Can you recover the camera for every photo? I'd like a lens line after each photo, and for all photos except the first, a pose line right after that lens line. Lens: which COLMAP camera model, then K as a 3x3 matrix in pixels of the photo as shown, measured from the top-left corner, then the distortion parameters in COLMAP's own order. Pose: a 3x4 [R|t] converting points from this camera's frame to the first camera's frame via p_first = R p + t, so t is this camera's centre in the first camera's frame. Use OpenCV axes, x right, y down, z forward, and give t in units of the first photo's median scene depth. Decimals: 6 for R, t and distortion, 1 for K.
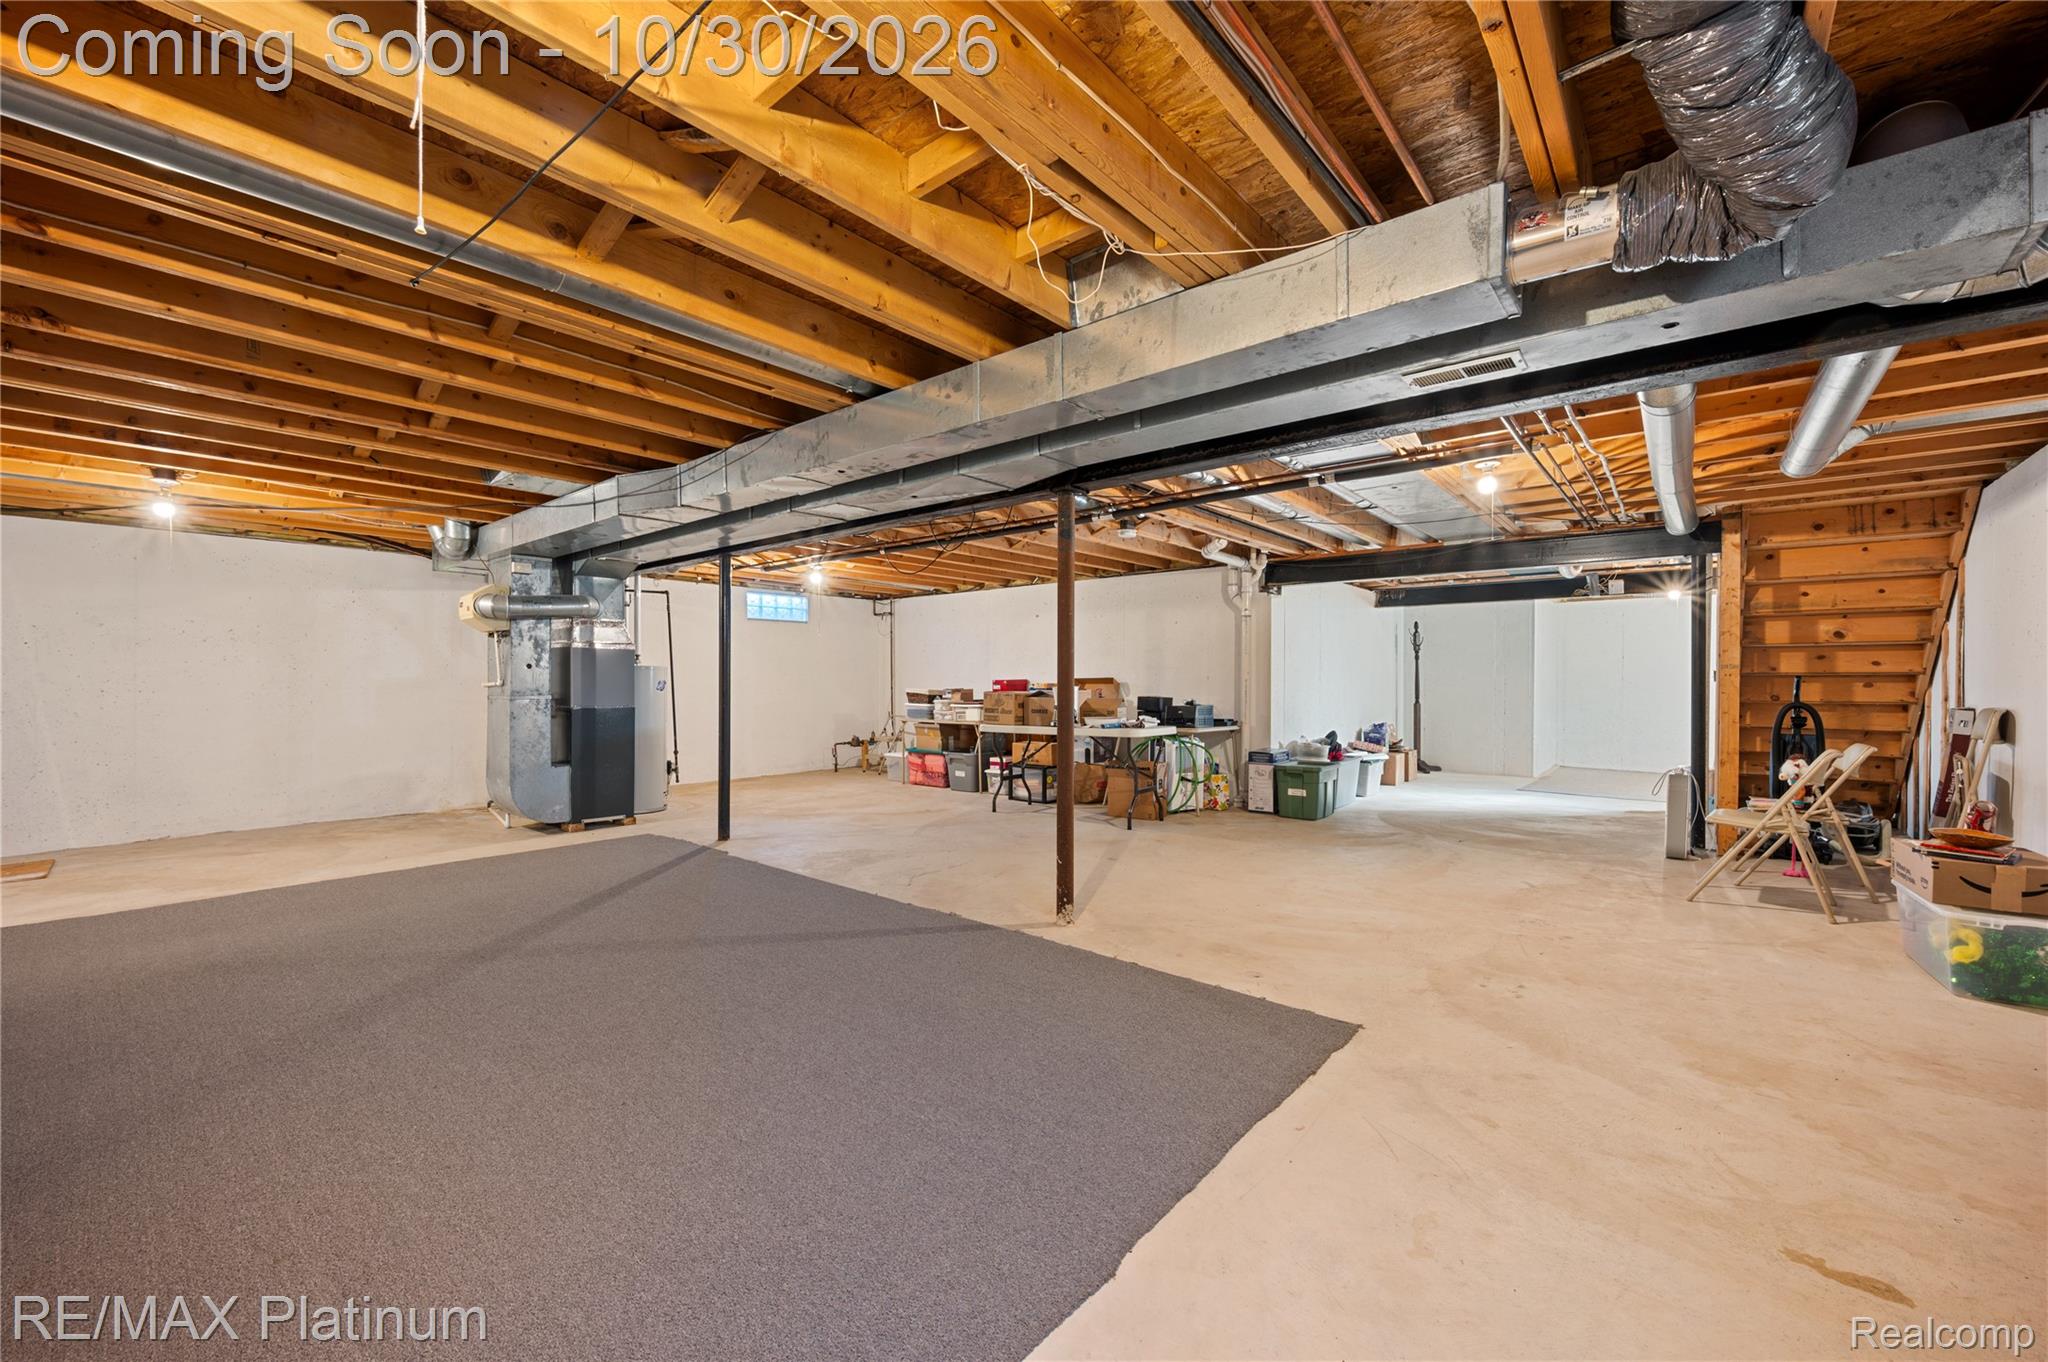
lens RADIAL K [[819.5, 0, 1030.9], [0, 819.5, 681.9], [0, 0, 1]] dist [-0.000069, -0.000351]
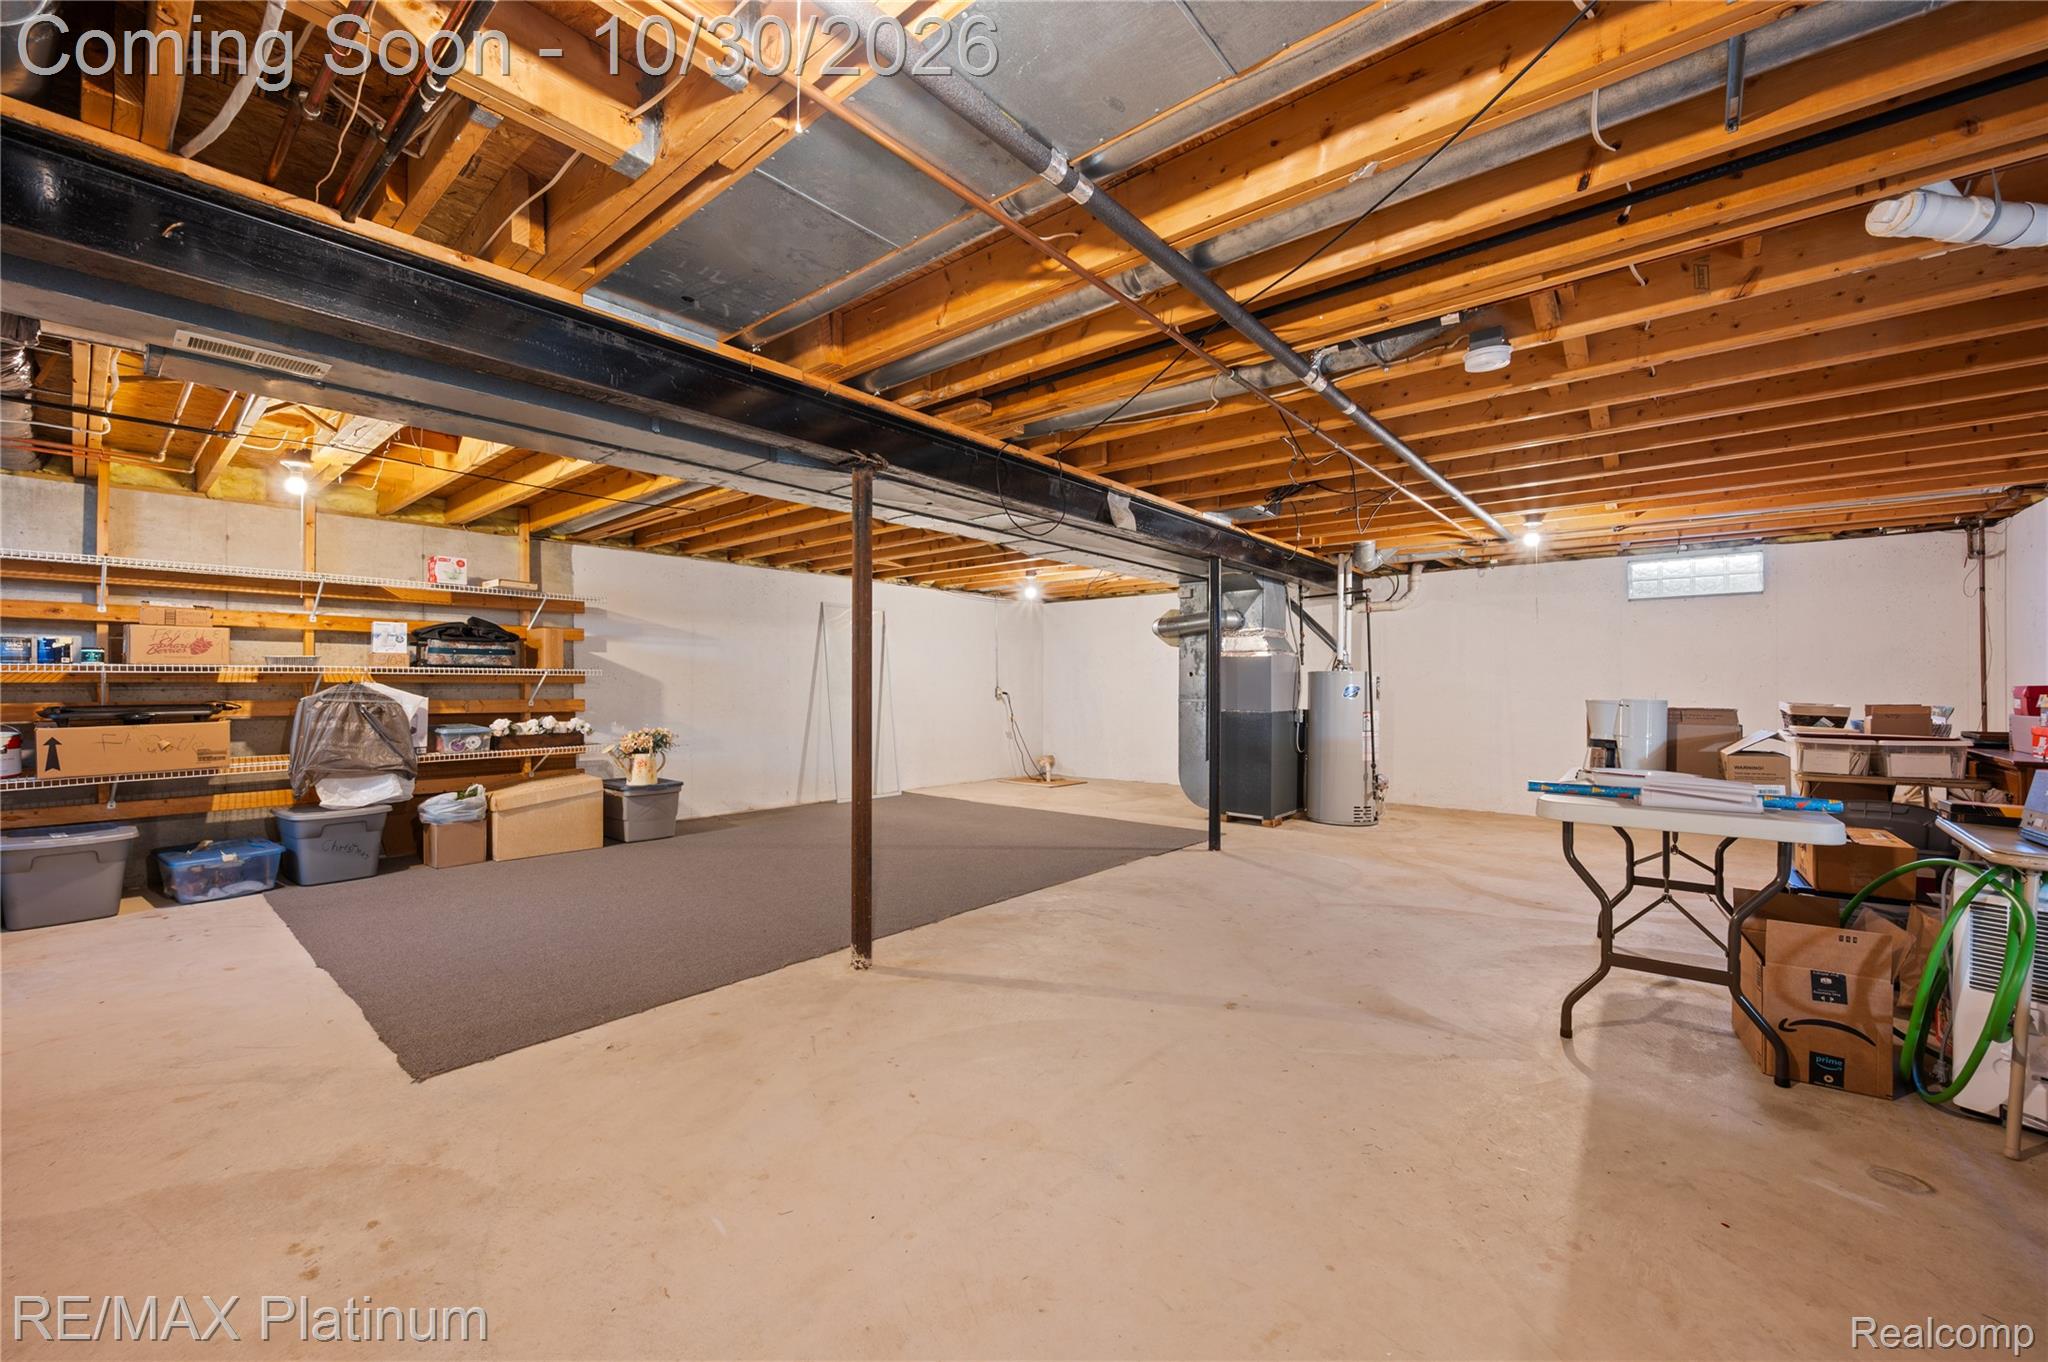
lens RADIAL K [[819.5, 0, 1029.3], [0, 819.5, 684.0], [0, 0, 1]] dist [-0.000069, -0.000351]
pose [[-0.018049, -0.000453, -0.999837, 1.051216], [-0.002460, 0.999997, -0.000409, -0.005042], [0.999834, 0.002452, -0.018050, 1.384706]]
